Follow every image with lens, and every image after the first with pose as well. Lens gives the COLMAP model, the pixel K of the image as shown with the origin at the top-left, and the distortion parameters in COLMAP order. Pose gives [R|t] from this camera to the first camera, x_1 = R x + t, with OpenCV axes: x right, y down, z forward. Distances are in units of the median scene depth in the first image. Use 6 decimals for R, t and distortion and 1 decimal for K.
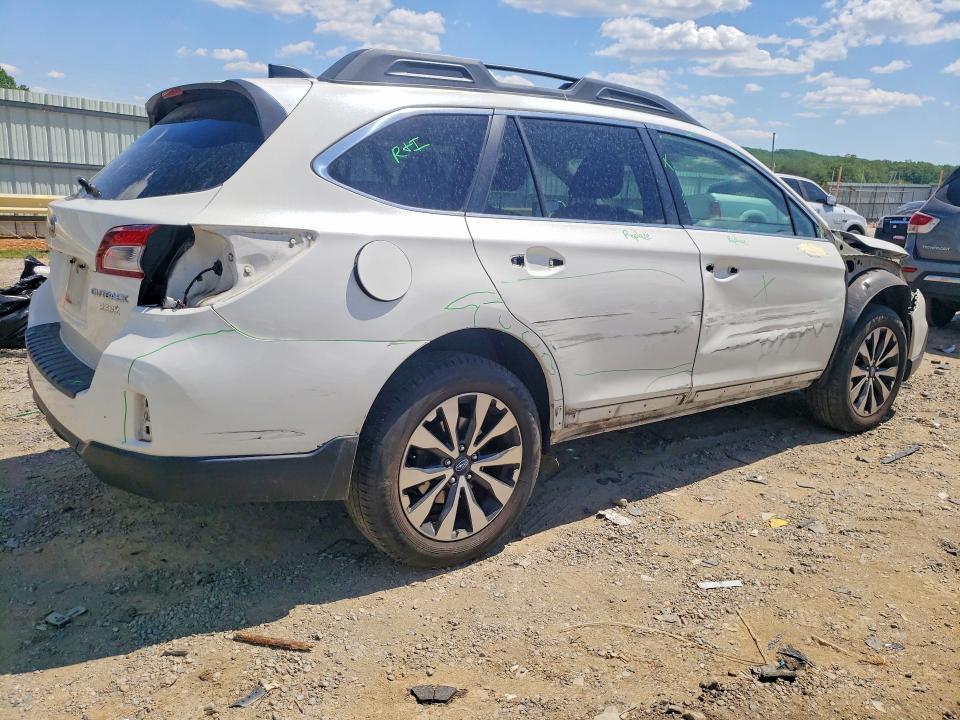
lens RADIAL K [[772.5, 0, 479.0], [0, 772.5, 354.0], [0, 0, 1]] dist [0.083138, 0.006247]
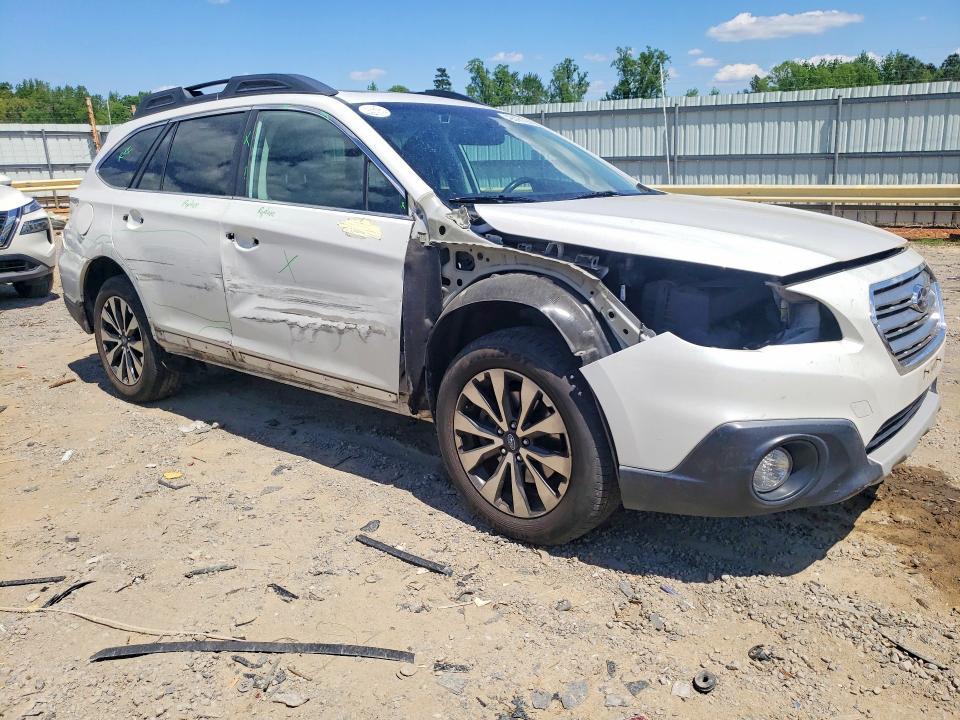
lens RADIAL K [[822.2, 0, 479.2], [0, 822.2, 363.4], [0, 0, 1]] dist [-0.011101, -0.007285]
pose [[0.167766, 0.185389, -0.968238, 1.273821], [-0.175224, 0.972127, 0.155772, -0.151855], [0.970129, 0.143525, 0.195574, 0.980538]]
